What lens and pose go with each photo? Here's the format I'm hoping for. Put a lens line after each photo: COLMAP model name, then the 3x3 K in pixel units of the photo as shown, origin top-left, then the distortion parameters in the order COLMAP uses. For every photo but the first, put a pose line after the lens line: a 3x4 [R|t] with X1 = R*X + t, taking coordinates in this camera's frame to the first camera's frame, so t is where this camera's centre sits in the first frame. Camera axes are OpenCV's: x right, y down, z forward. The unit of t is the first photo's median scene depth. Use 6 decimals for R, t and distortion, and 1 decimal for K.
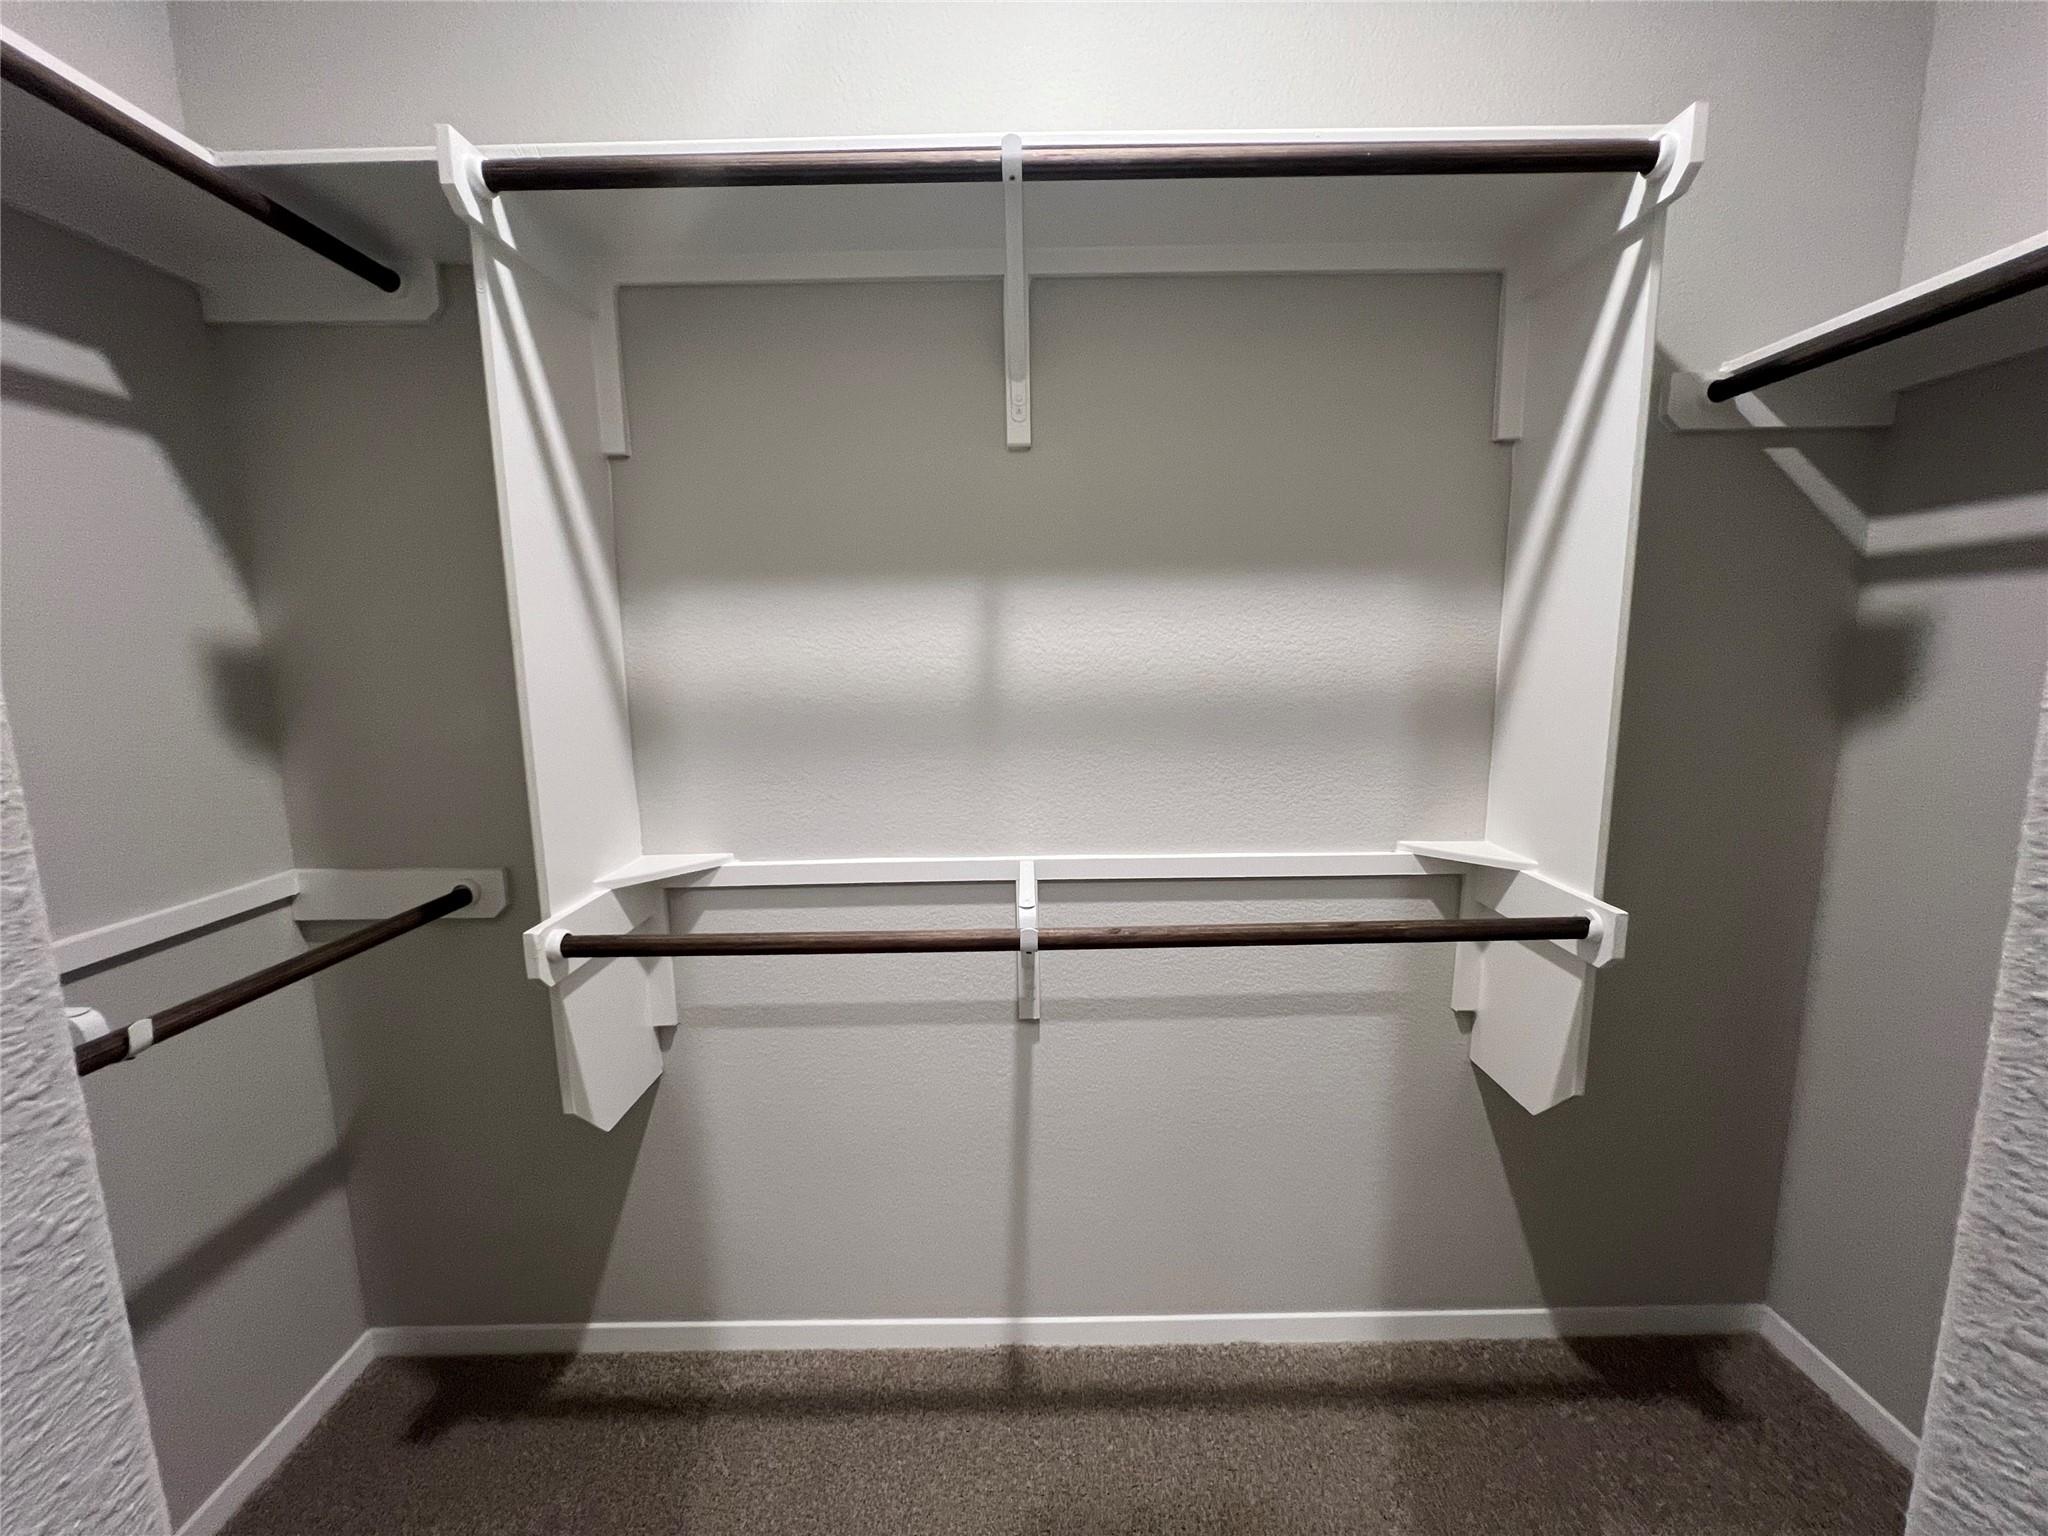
lens RADIAL K [[812.4, 0, 1021.7], [0, 812.4, 771.1], [0, 0, 1]] dist [-0.001778, -0.000379]
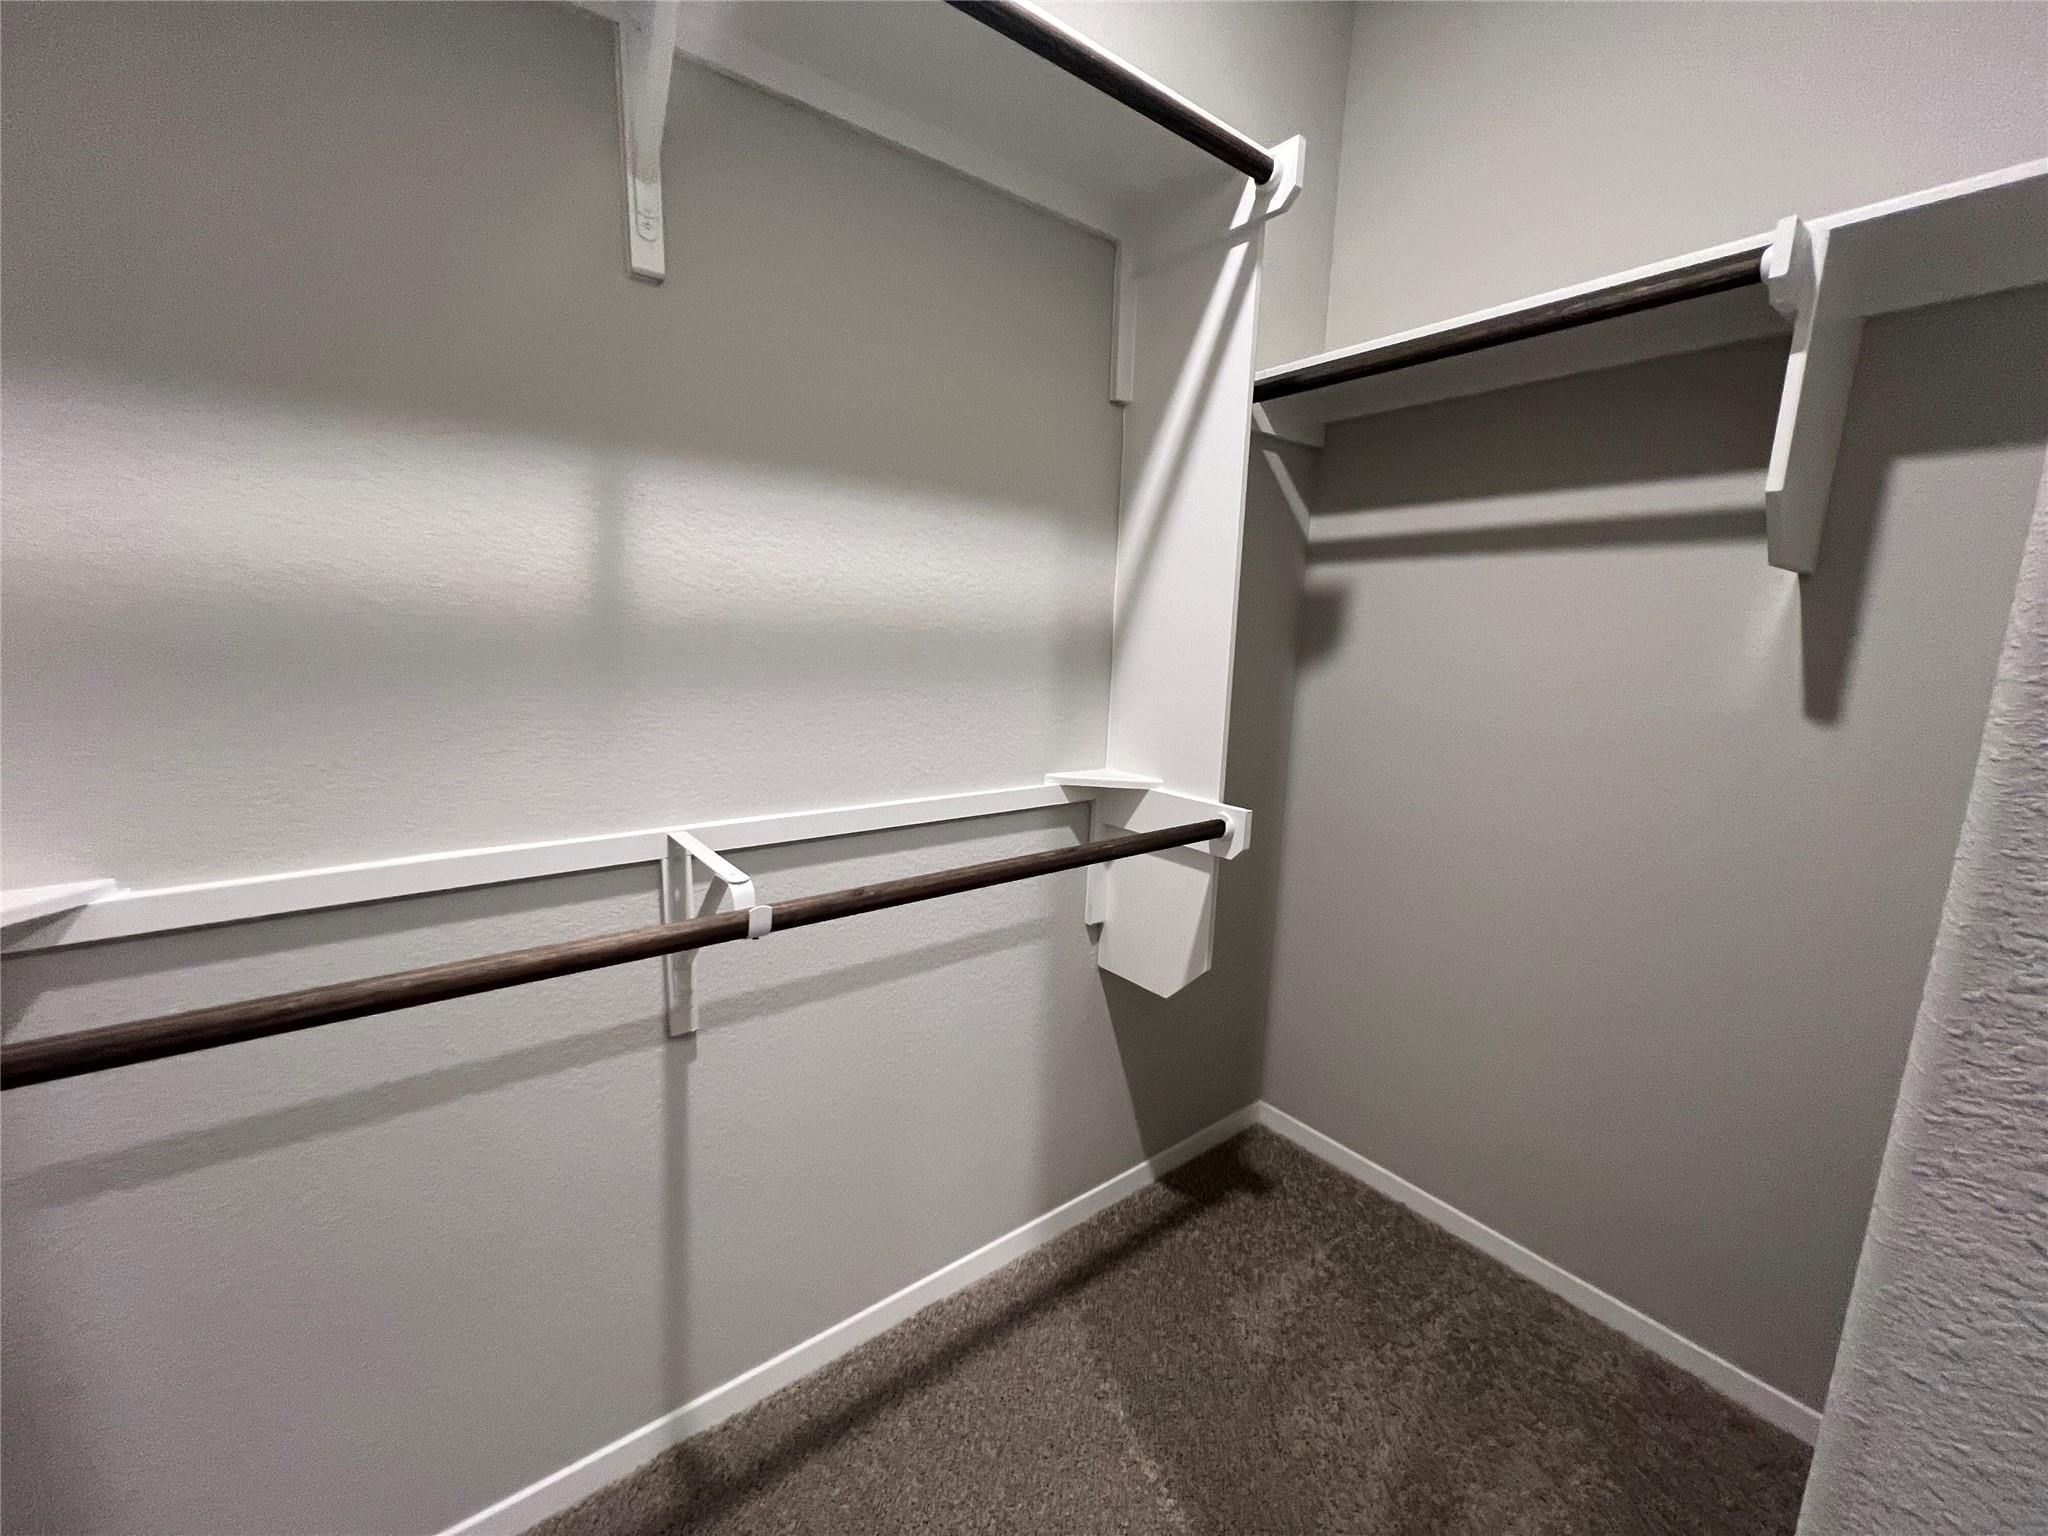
lens RADIAL K [[817.2, 0, 1025.4], [0, 817.2, 773.3], [0, 0, 1]] dist [-0.001891, 0.000128]
pose [[0.789902, -0.067531, 0.609504, -0.207030], [0.048008, 0.997677, 0.048323, 0.034286], [-0.611351, -0.008909, 0.791309, 0.188284]]
